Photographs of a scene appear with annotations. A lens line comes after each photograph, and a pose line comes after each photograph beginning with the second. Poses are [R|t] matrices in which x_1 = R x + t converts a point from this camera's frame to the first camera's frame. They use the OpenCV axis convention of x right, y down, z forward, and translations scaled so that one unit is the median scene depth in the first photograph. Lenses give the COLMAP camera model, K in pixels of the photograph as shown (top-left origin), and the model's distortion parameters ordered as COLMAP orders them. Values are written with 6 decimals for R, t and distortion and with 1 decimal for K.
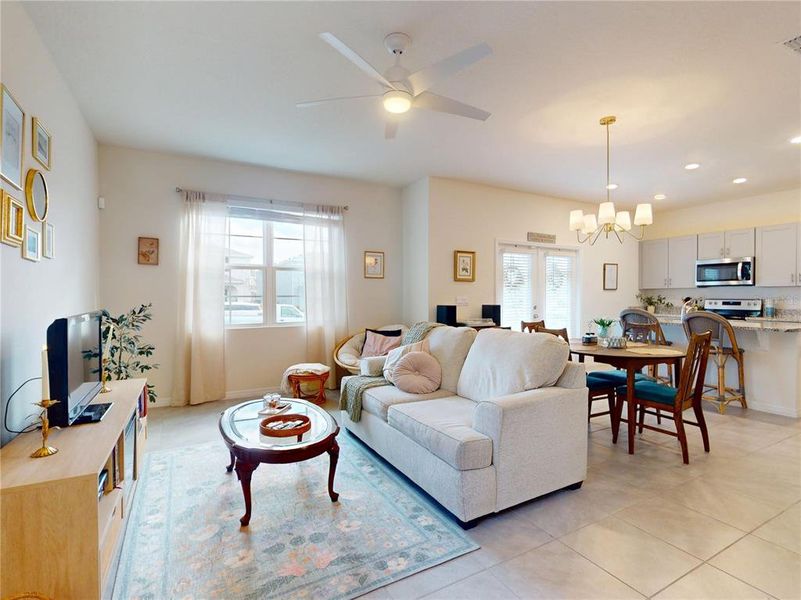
lens RADIAL K [[392.4, 0, 400.5], [0, 392.4, 300.0], [0, 0, 1]] dist [-0.000187, -0.000313]
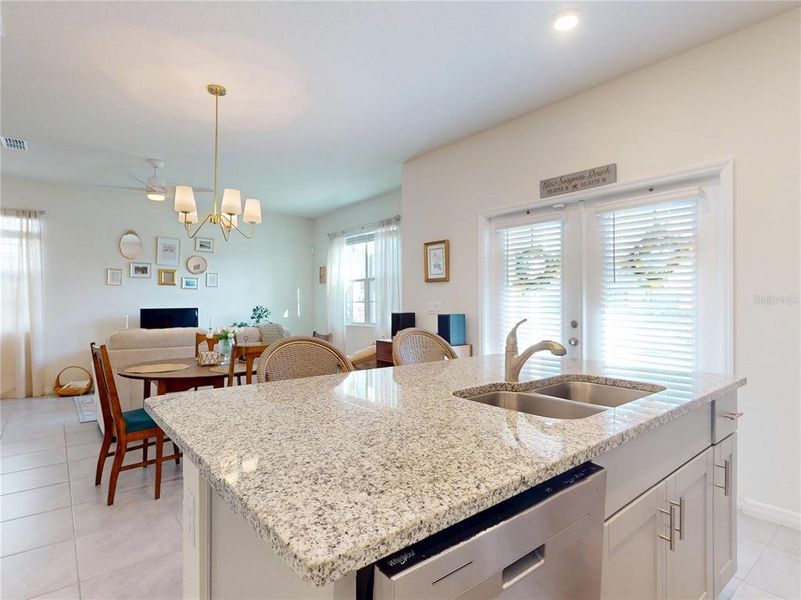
lens RADIAL K [[438.8, 0, 422.7], [0, 438.8, 302.8], [0, 0, 1]] dist [-0.001586, -0.000873]
pose [[0.196199, 0.004952, -0.980552, 0.986095], [-0.003717, 0.999984, 0.004306, -0.010867], [0.980557, 0.002800, 0.196214, 0.813542]]
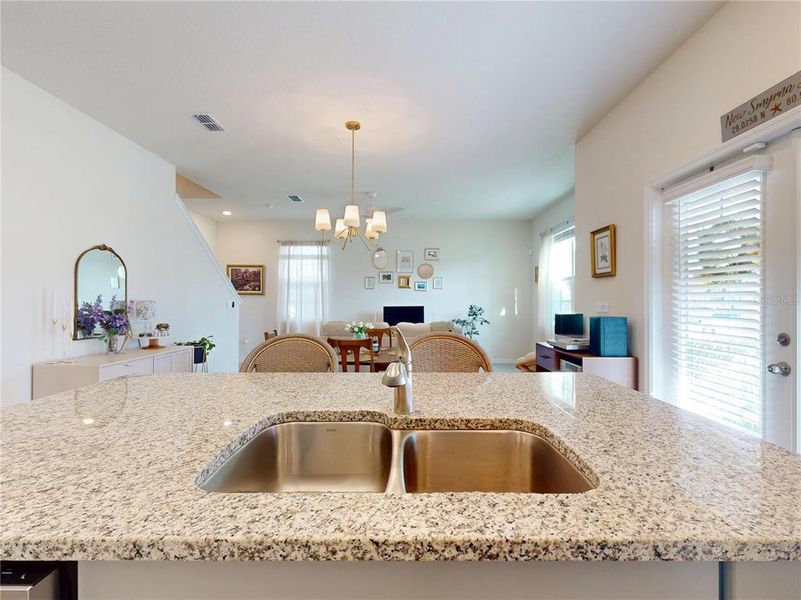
lens RADIAL K [[392.4, 0, 400.5], [0, 392.4, 300.0], [0, 0, 1]] dist [-0.000187, -0.000313]
pose [[-0.505634, 0.000571, -0.862748, 0.863699], [-0.001246, 0.999998, 0.001392, -0.011893], [0.862747, 0.001779, -0.505633, 1.042399]]
